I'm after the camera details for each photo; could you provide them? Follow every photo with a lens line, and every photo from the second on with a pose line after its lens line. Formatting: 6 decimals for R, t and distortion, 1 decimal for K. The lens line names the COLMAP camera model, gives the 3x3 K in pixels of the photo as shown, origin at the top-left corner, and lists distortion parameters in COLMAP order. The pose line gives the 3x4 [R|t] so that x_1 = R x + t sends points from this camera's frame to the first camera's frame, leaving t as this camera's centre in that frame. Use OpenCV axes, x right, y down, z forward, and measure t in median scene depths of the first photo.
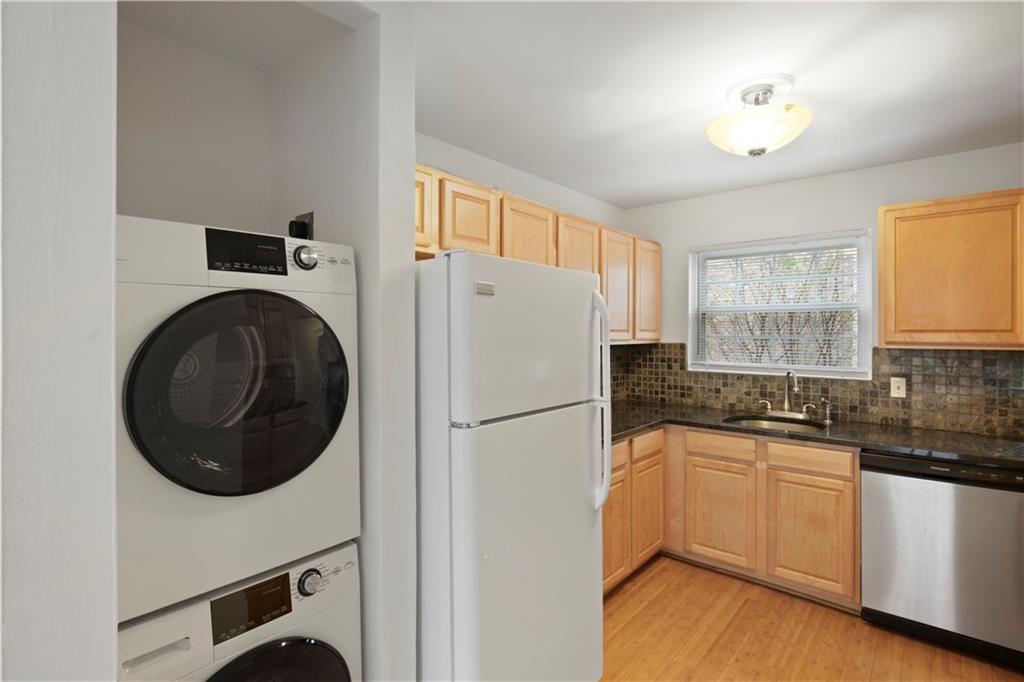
lens RADIAL K [[485.5, 0, 511.5], [0, 485.5, 327.2], [0, 0, 1]] dist [-0.026833, 0.005595]
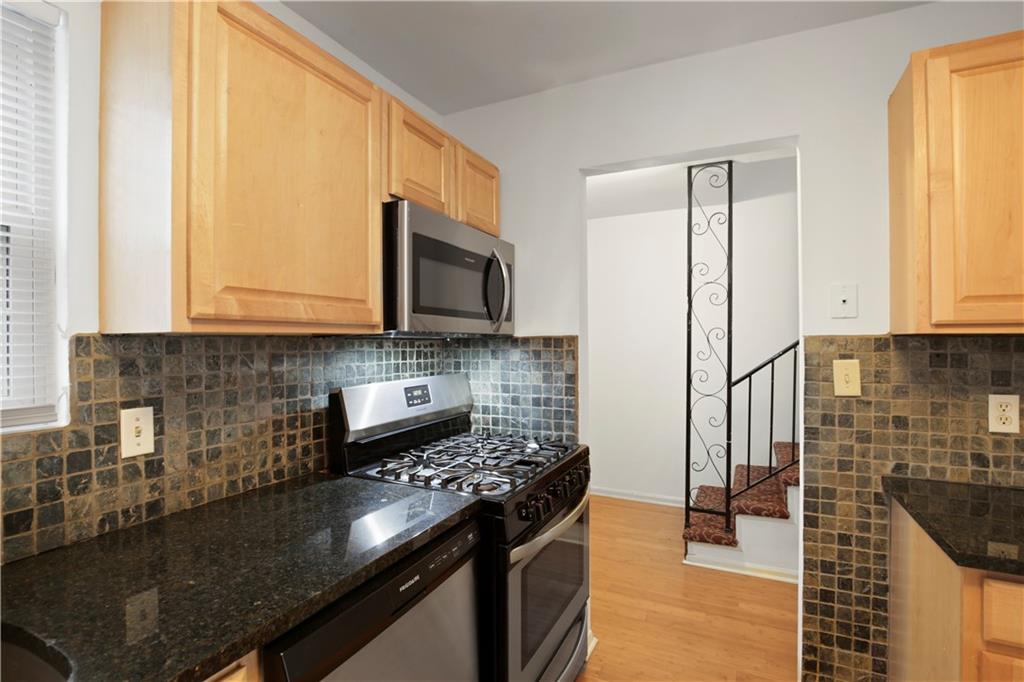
lens RADIAL K [[481.3, 0, 512.9], [0, 481.3, 343.4], [0, 0, 1]] dist [-0.025673, 0.000289]
pose [[-0.261528, -0.008358, 0.965160, 0.326838], [-0.005929, 0.999958, 0.007053, 0.044603], [-0.965178, -0.003877, -0.261566, 0.787700]]
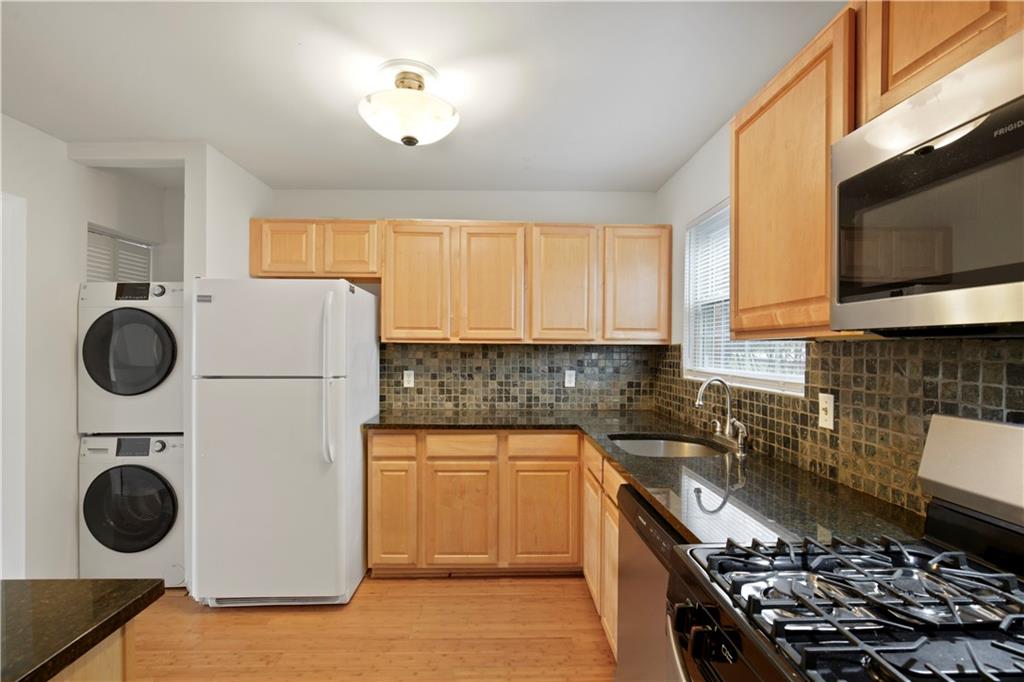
lens RADIAL K [[467.6, 0, 513.0], [0, 467.6, 349.1], [0, 0, 1]] dist [-0.020159, 0.000277]
pose [[0.682905, 0.001969, -0.730505, 0.951828], [0.002944, 0.999981, 0.005448, 0.047141], [0.730502, -0.005871, 0.682886, 0.341415]]
